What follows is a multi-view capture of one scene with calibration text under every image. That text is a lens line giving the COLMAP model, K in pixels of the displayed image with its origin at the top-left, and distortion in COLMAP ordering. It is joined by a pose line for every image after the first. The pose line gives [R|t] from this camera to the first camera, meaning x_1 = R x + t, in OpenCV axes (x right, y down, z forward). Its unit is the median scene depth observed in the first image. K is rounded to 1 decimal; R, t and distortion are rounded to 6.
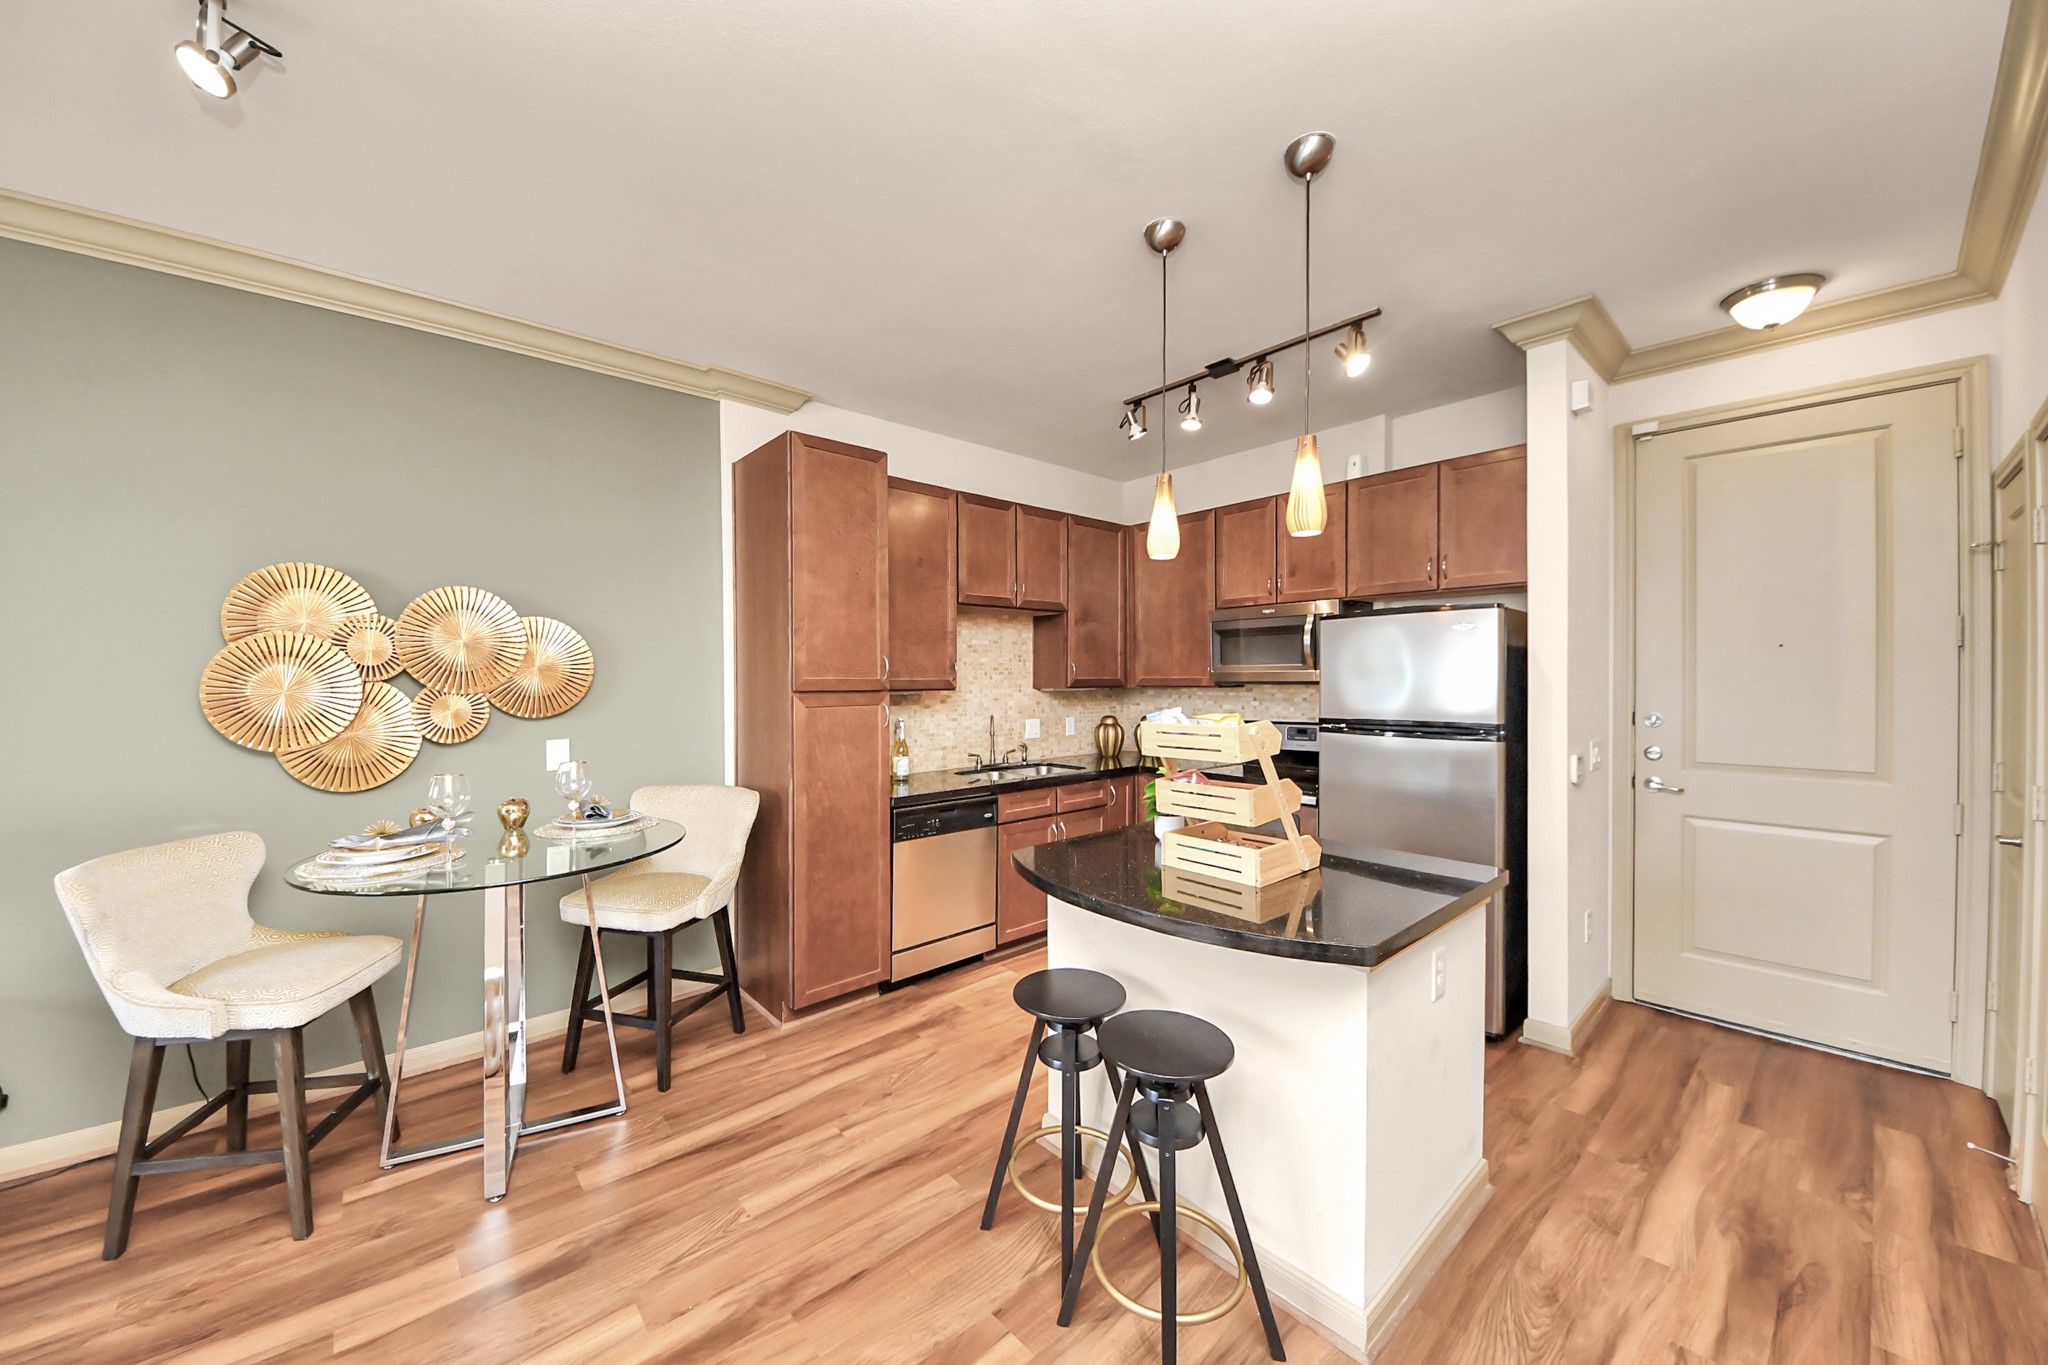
lens RADIAL K [[736.2, 0, 975.4], [0, 736.2, 678.0], [0, 0, 1]] dist [-0.000005, -0.004646]
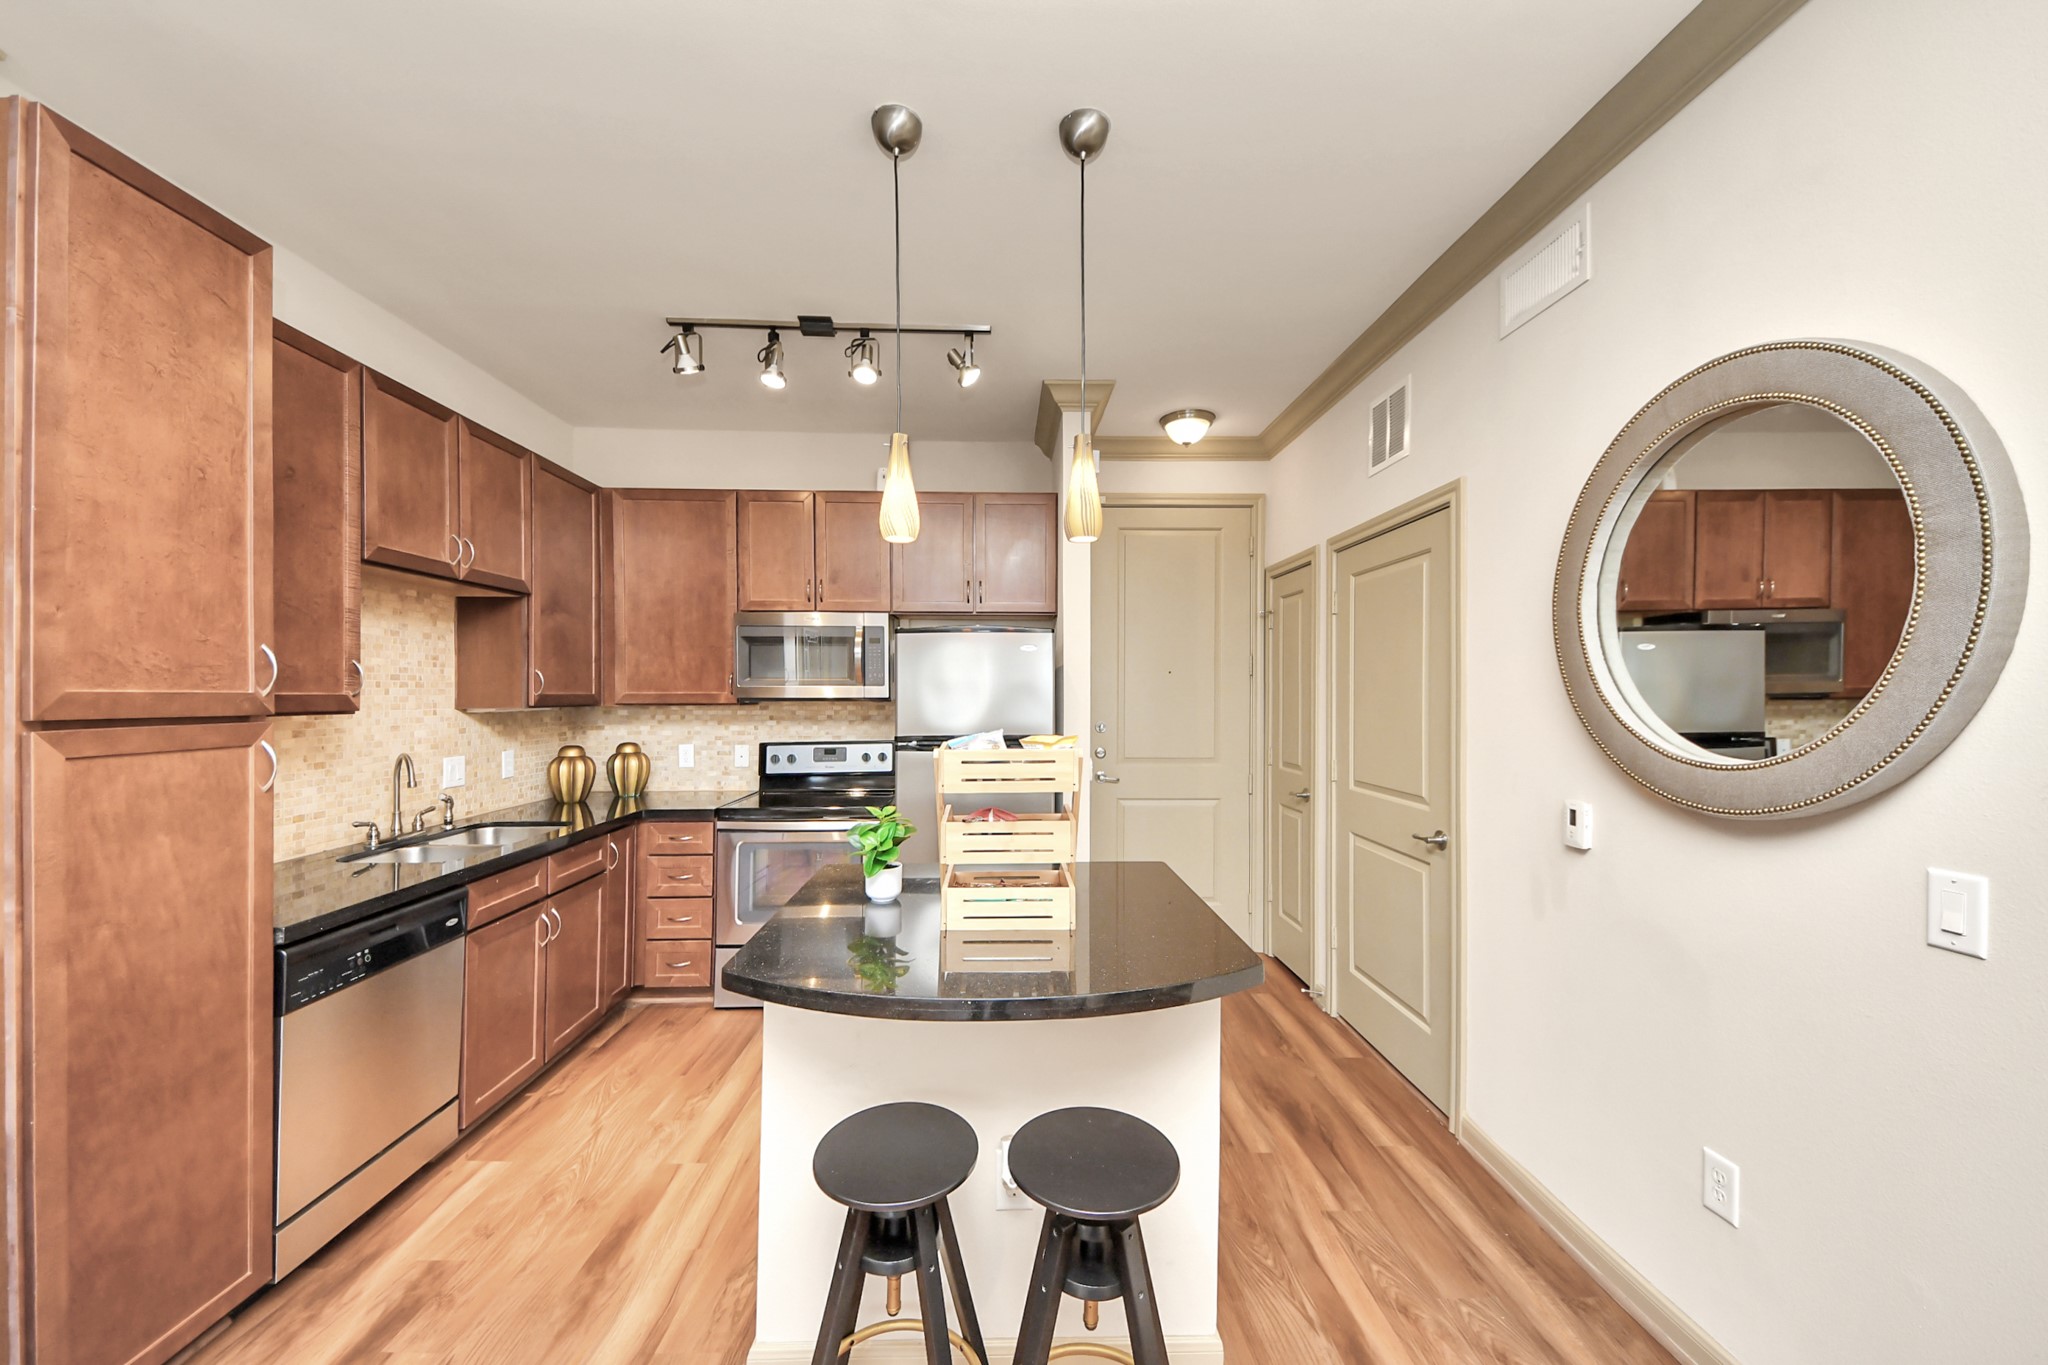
lens RADIAL K [[775.3, 0, 1022.5], [0, 775.3, 690.8], [0, 0, 1]] dist [0.024962, -0.018823]
pose [[0.615338, 0.007452, 0.788228, -0.222965], [-0.003972, 0.999972, -0.006353, 0.001139], [-0.788253, 0.000779, 0.615350, 0.268169]]
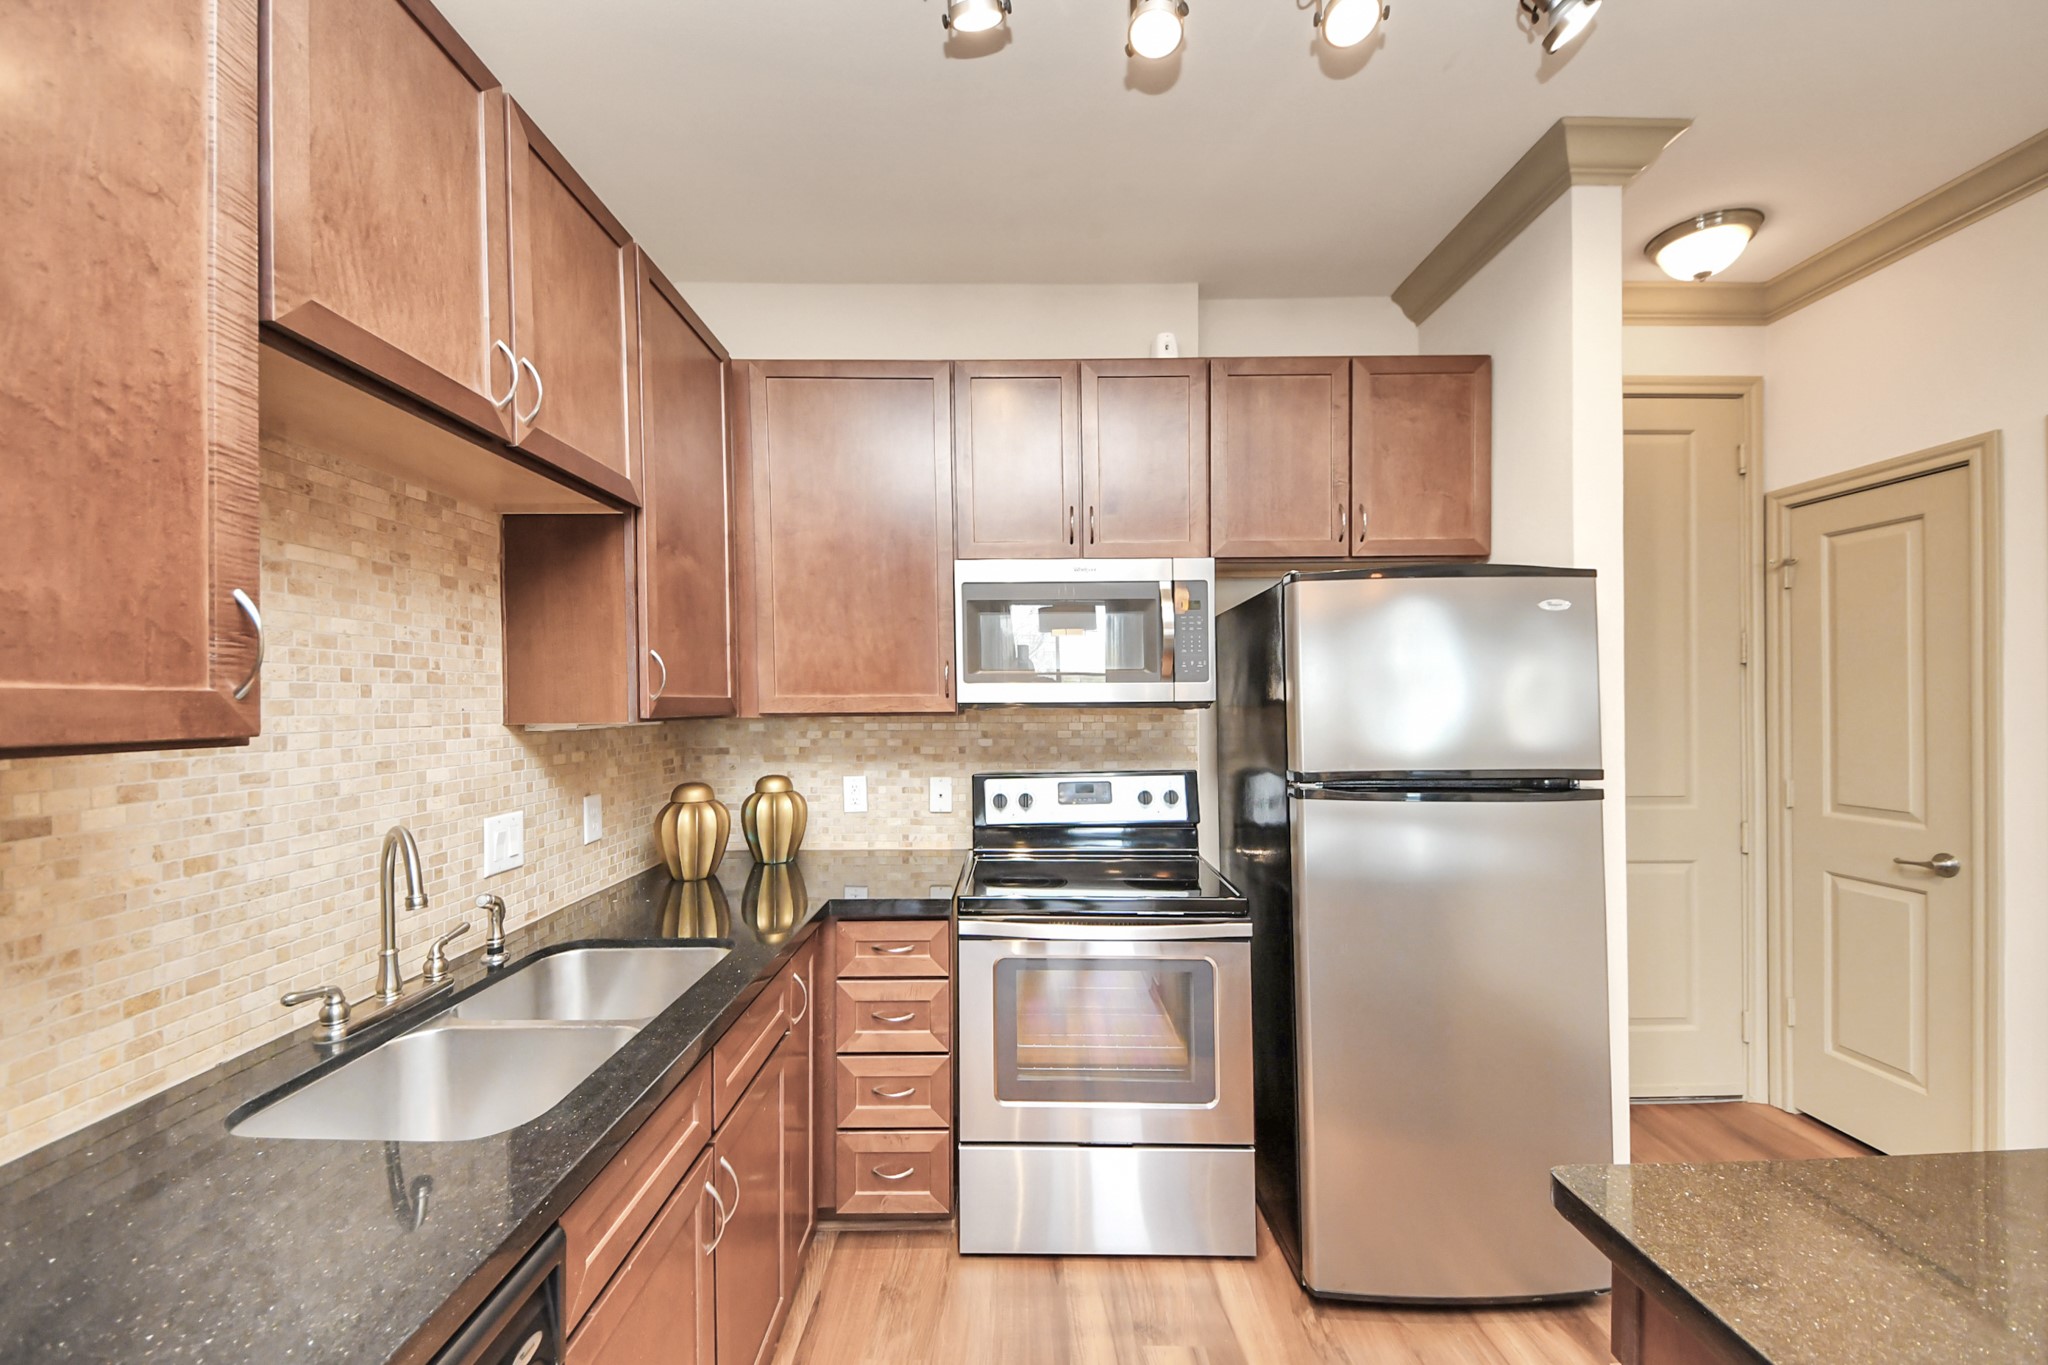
lens RADIAL K [[764.6, 0, 1022.7], [0, 764.6, 711.1], [0, 0, 1]] dist [0.008025, -0.012804]
pose [[0.632525, -0.008099, 0.774497, -0.064352], [0.000896, 0.999952, 0.009725, 0.006556], [-0.774539, -0.005457, 0.632503, 0.842161]]
